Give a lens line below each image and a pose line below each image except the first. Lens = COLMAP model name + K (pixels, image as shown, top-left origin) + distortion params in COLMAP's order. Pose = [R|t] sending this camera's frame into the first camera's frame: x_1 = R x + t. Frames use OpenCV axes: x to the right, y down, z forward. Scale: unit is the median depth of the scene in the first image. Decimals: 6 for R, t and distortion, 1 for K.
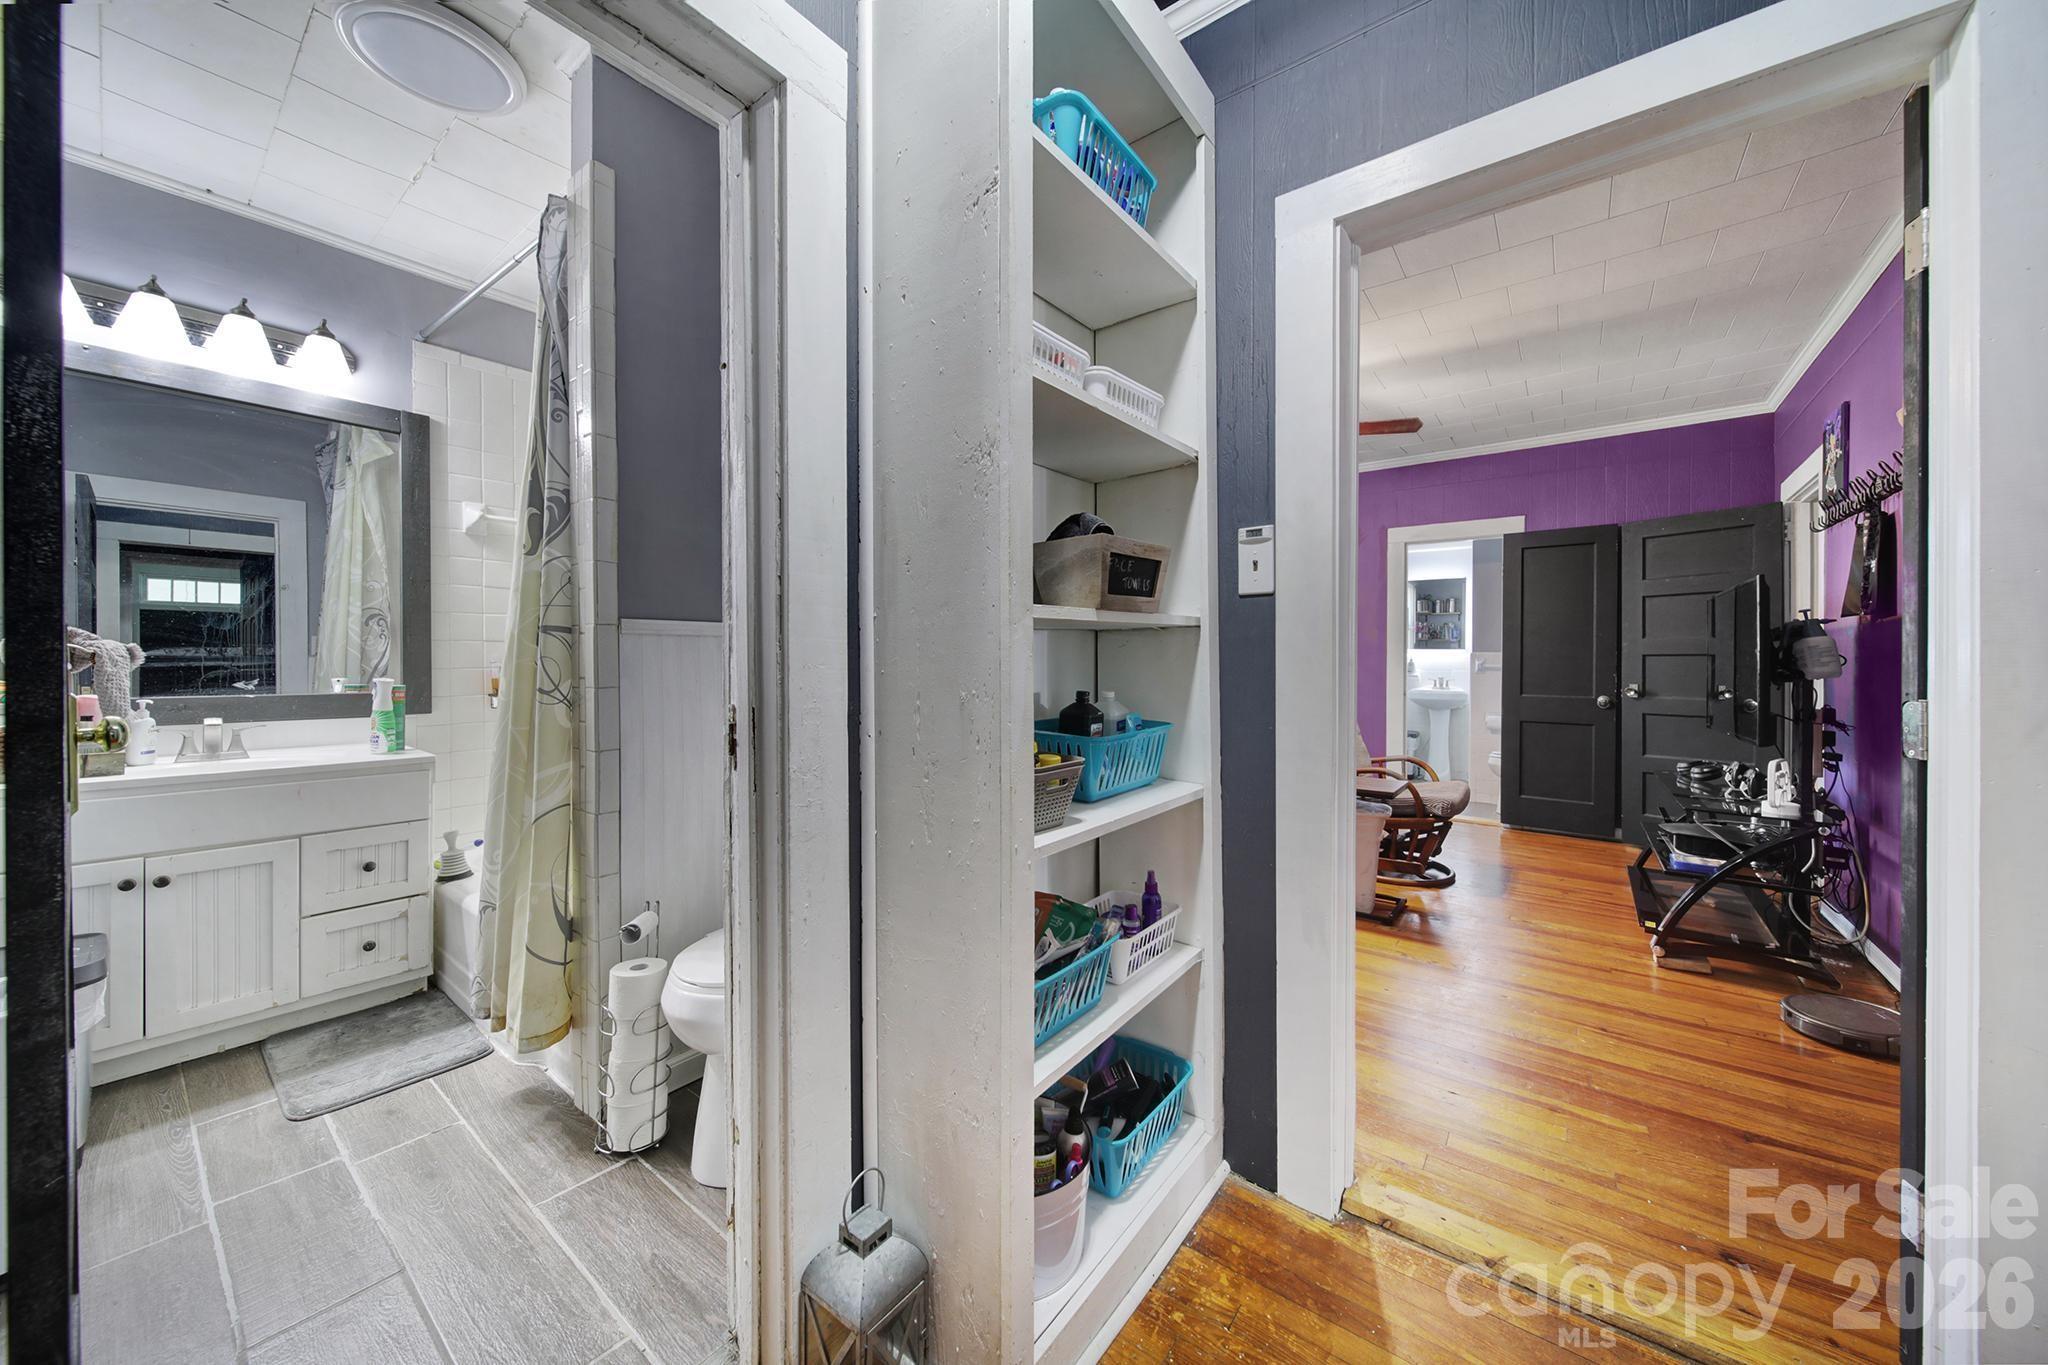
lens RADIAL K [[726.2, 0, 1031.1], [0, 726.2, 661.3], [0, 0, 1]] dist [0.001164, -0.000116]
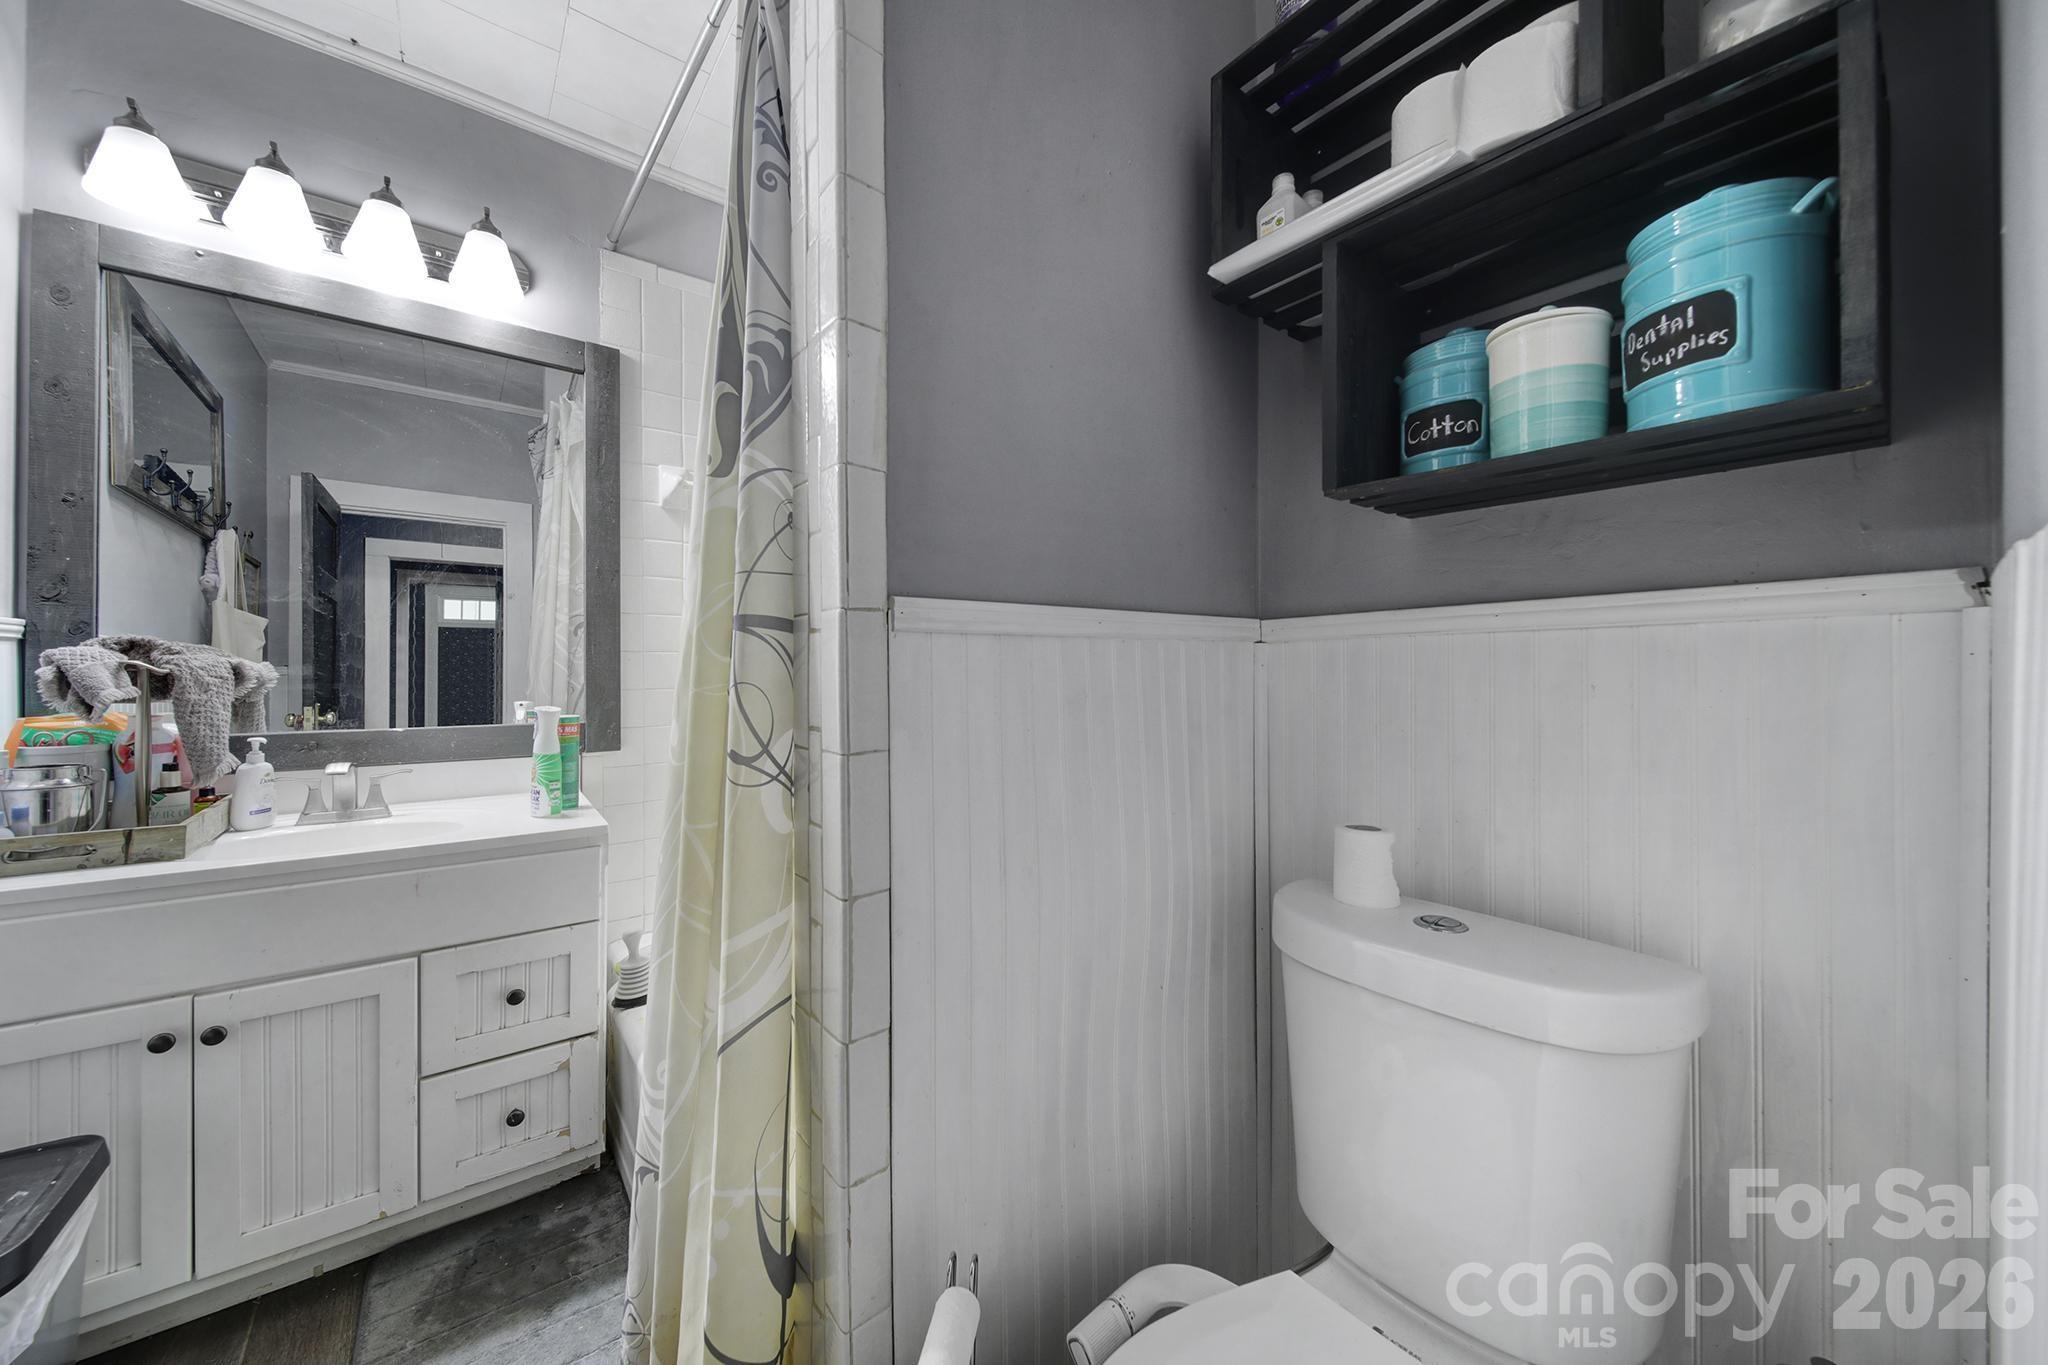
lens RADIAL K [[720.6, 0, 1021.2], [0, 720.6, 667.3], [0, 0, 1]] dist [-0.001793, -0.000063]
pose [[0.969659, -0.002196, -0.244451, -0.312520], [0.000657, 0.999979, -0.006375, -0.009930], [0.244460, 0.006021, 0.969641, 0.485375]]
